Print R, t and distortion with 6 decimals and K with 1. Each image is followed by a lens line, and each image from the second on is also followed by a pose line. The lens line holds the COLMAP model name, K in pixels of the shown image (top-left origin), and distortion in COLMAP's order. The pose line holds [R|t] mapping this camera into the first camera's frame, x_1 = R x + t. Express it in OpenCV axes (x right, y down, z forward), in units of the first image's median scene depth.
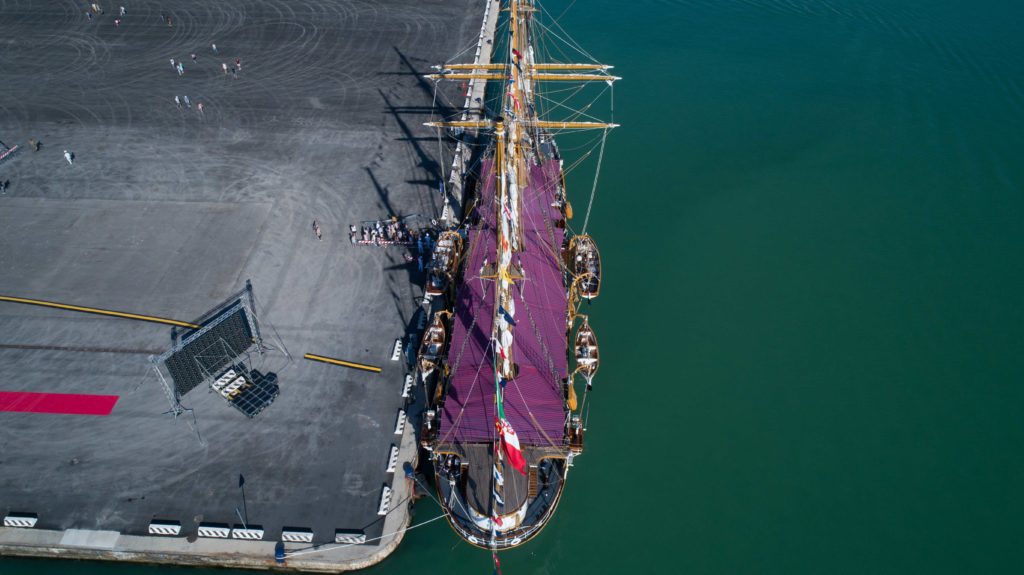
lens RADIAL K [[689.8, 0, 513.1], [0, 689.8, 287.8], [0, 0, 1]] dist [-0.014149, 0.008704]
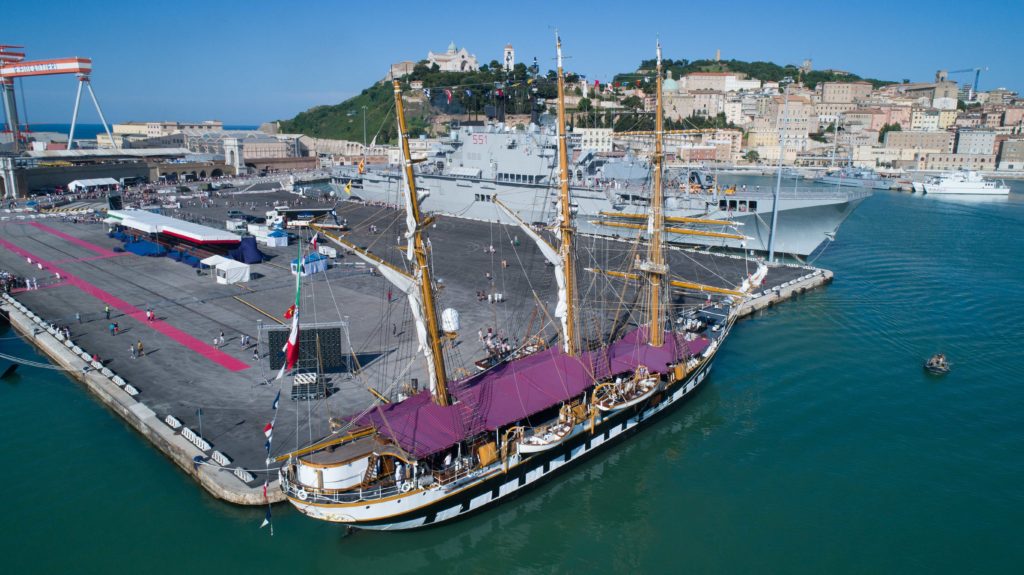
lens RADIAL K [[689.8, 0, 513.1], [0, 689.8, 287.8], [0, 0, 1]] dist [-0.014149, 0.008704]
pose [[0.755723, 0.150102, -0.637458, 0.695575], [-0.438935, 0.838482, -0.322932, 0.269450], [0.486024, 0.523849, 0.699545, 0.288726]]
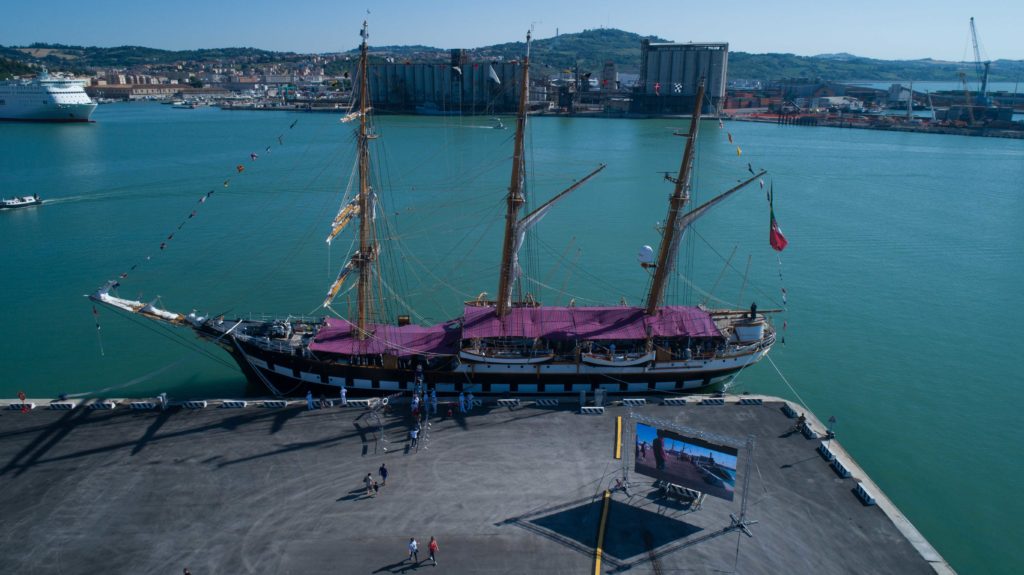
lens RADIAL K [[689.8, 0, 513.1], [0, 689.8, 287.8], [0, 0, 1]] dist [-0.014149, 0.008704]
pose [[-0.067845, -0.303913, 0.950281, -1.304588], [0.660144, 0.700488, 0.271156, -0.469625], [-0.748069, 0.645719, 0.153101, 1.005692]]
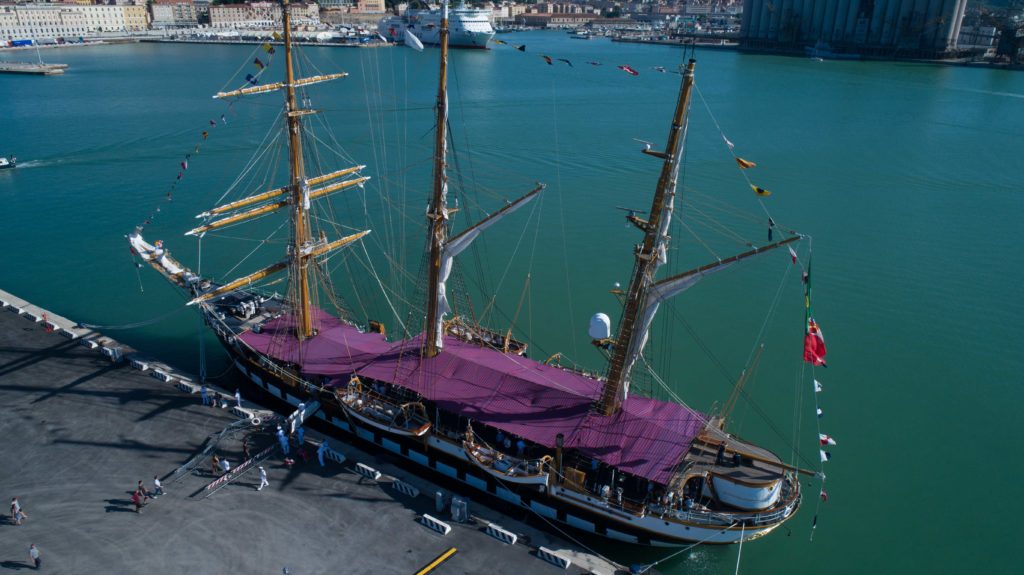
lens RADIAL K [[689.8, 0, 513.1], [0, 689.8, 287.8], [0, 0, 1]] dist [-0.014149, 0.008704]
pose [[0.492647, -0.338678, 0.801621, -0.771344], [0.574125, 0.818739, -0.006926, -0.074279], [-0.653973, 0.463642, 0.597792, 0.488753]]
